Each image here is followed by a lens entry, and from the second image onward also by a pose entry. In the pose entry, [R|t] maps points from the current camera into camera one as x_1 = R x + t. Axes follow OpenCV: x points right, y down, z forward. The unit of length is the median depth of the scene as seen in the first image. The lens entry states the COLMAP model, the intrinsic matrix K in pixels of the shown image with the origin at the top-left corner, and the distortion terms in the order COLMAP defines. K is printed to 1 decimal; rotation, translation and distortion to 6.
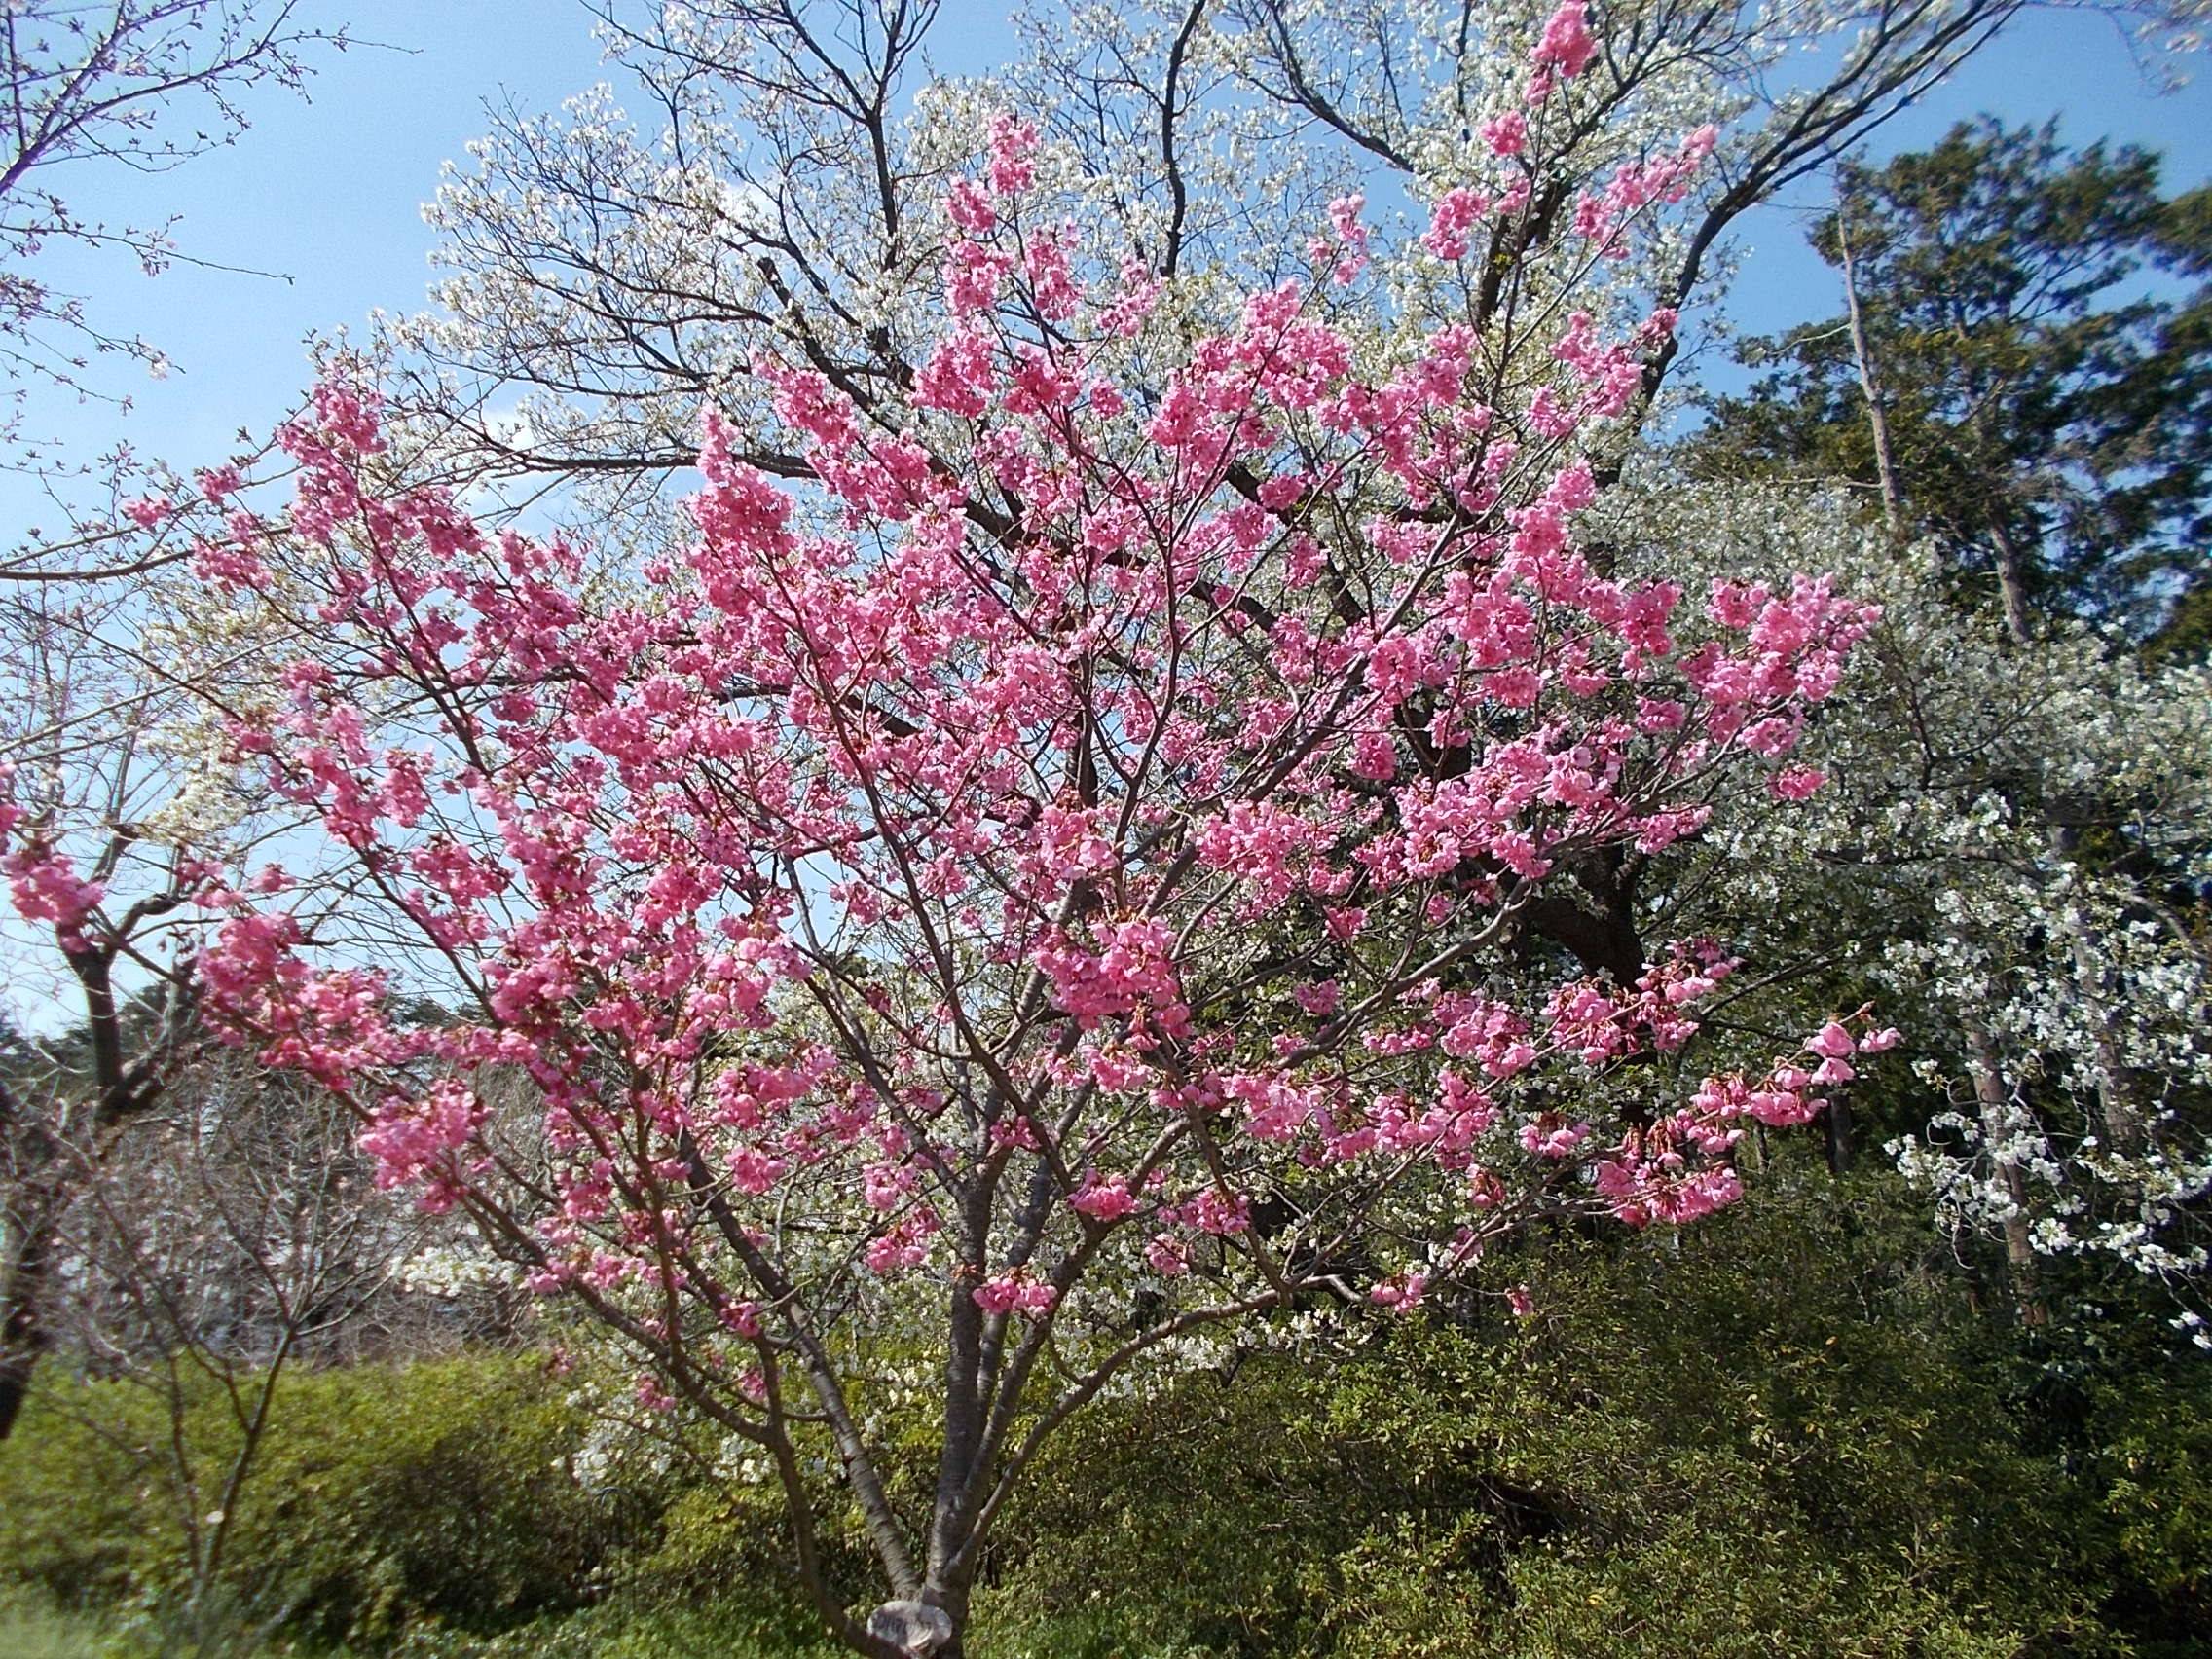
lens RADIAL K [[1638.0, 0, 1106.0], [0, 1638.0, 829.5], [0, 0, 1]] dist [0.041372, -0.005275]
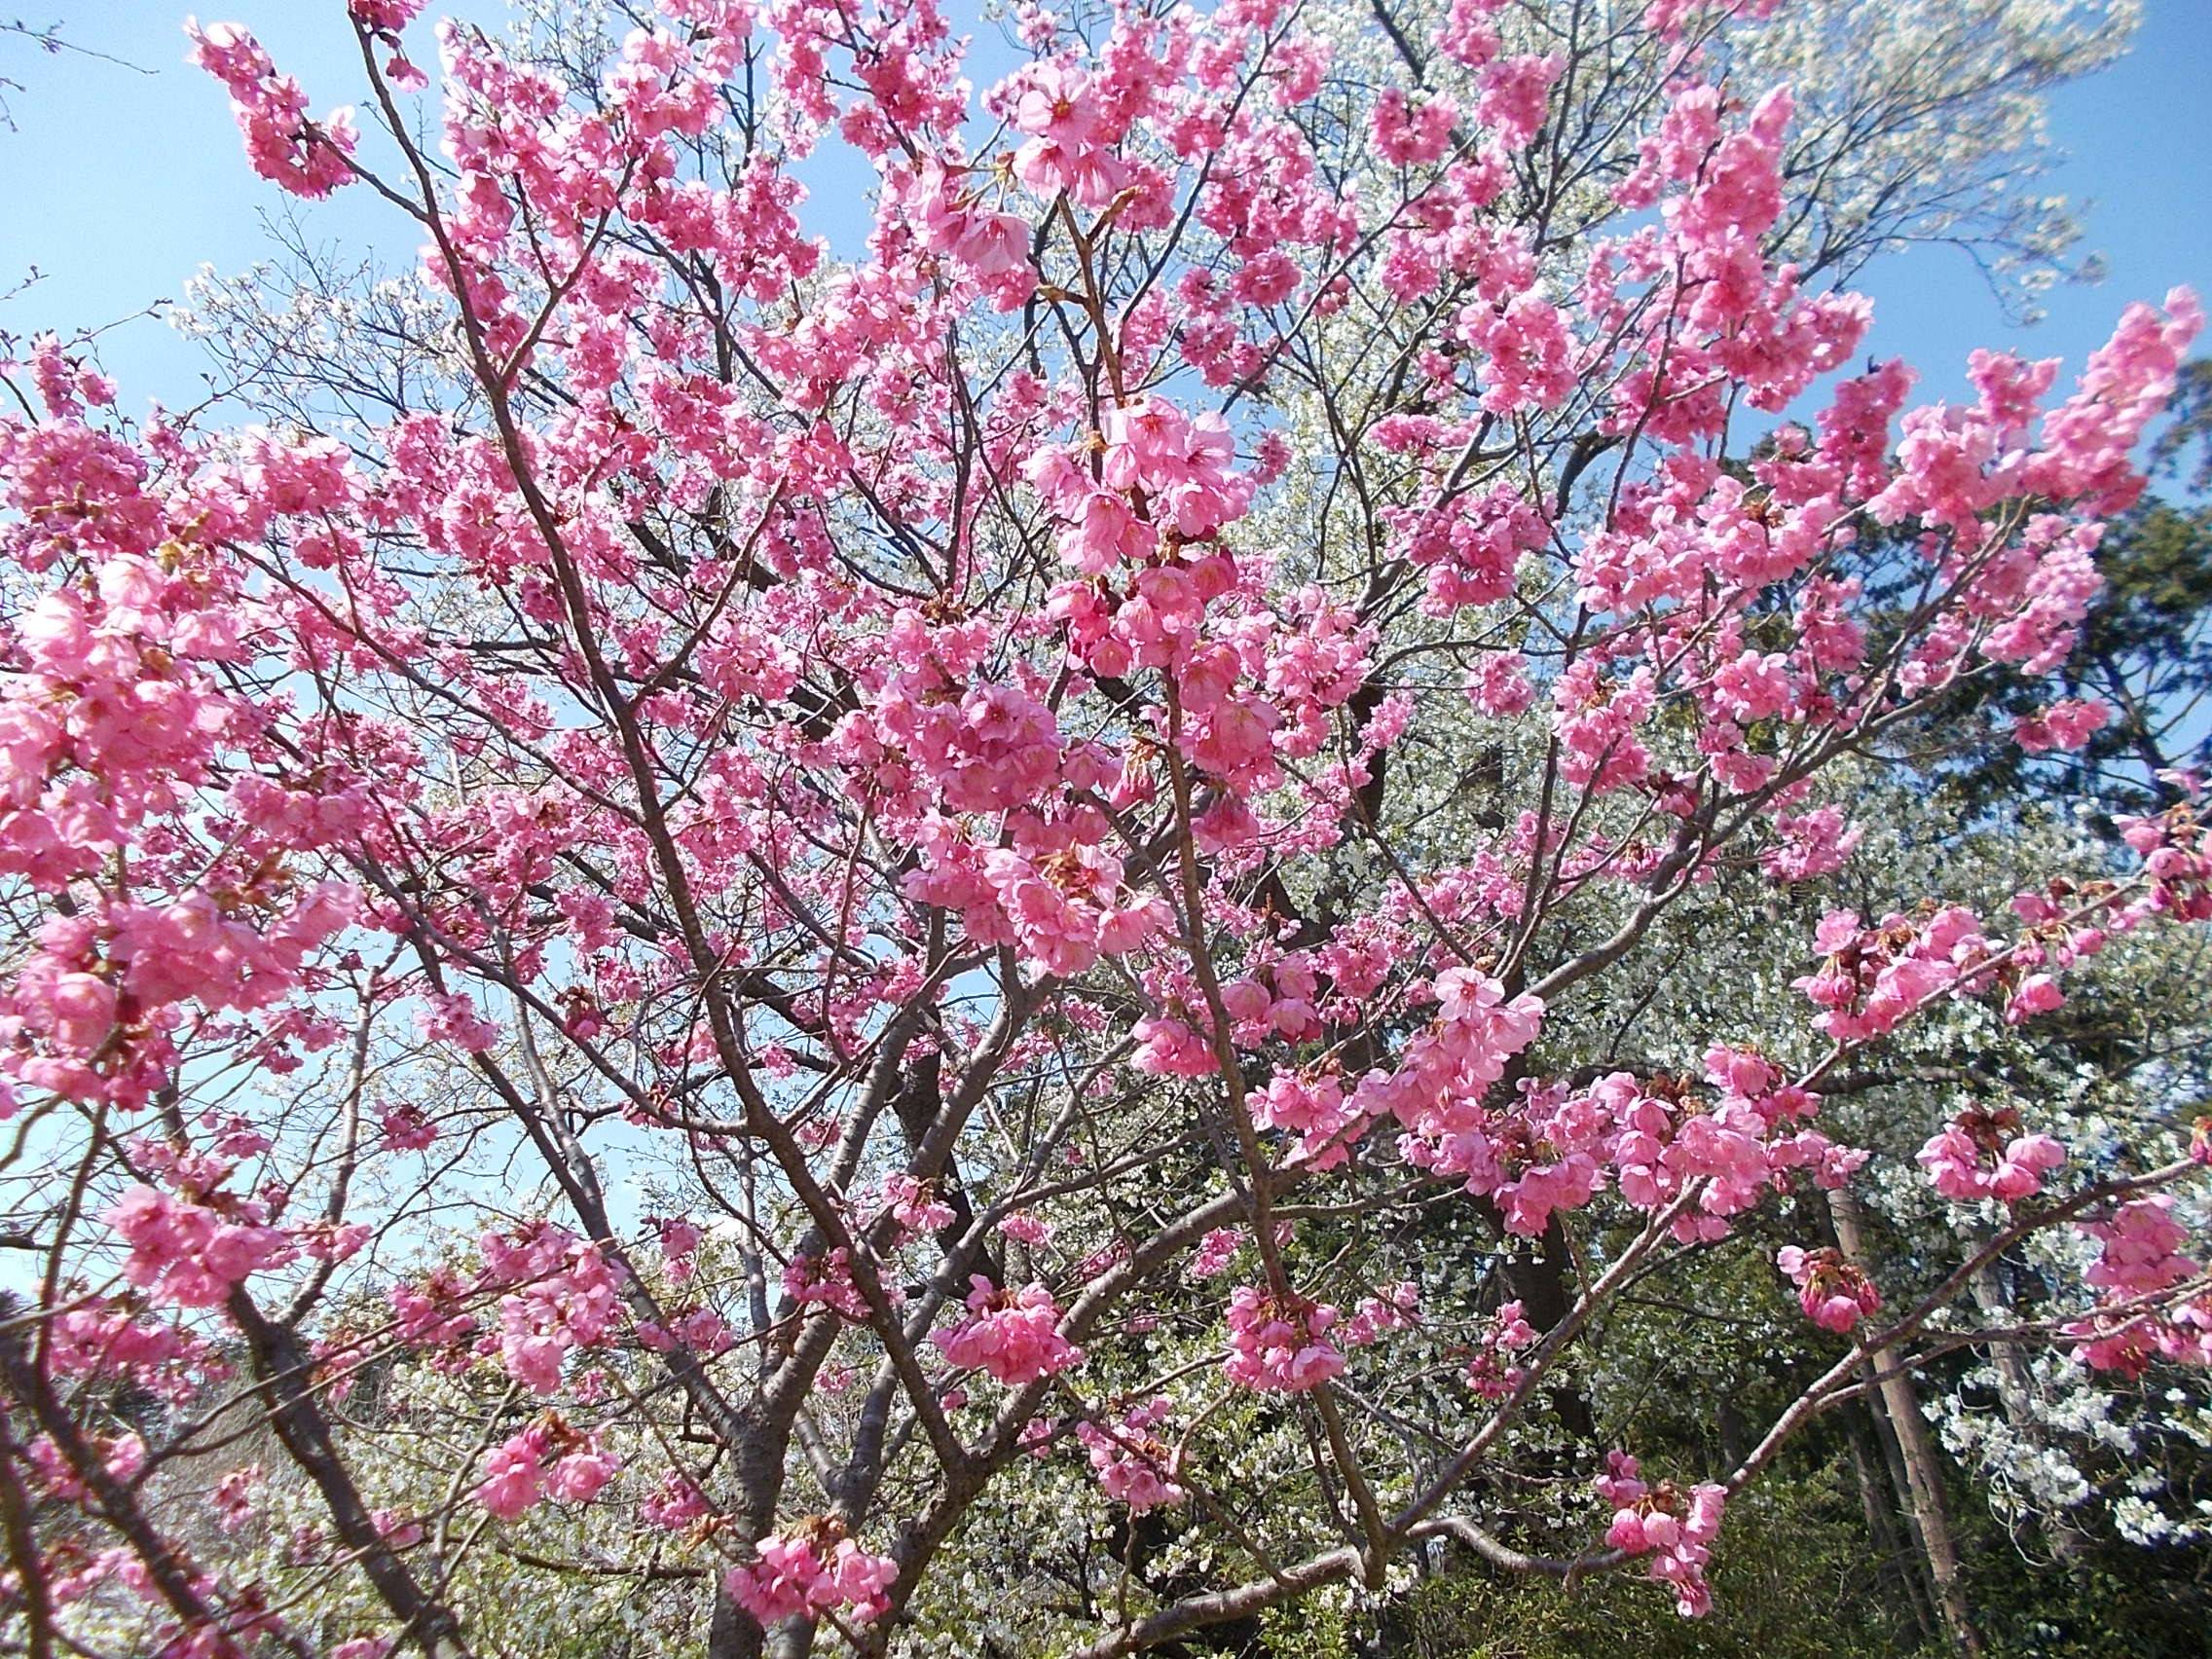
lens RADIAL K [[1658.9, 0, 1106.0], [0, 1658.9, 829.5], [0, 0, 1]] dist [0.066316, -0.068454]
pose [[0.995391, 0.017292, 0.094328, -0.007986], [0.000041, 0.983532, -0.180734, 0.062298], [-0.095900, 0.179905, 0.978998, 0.187057]]
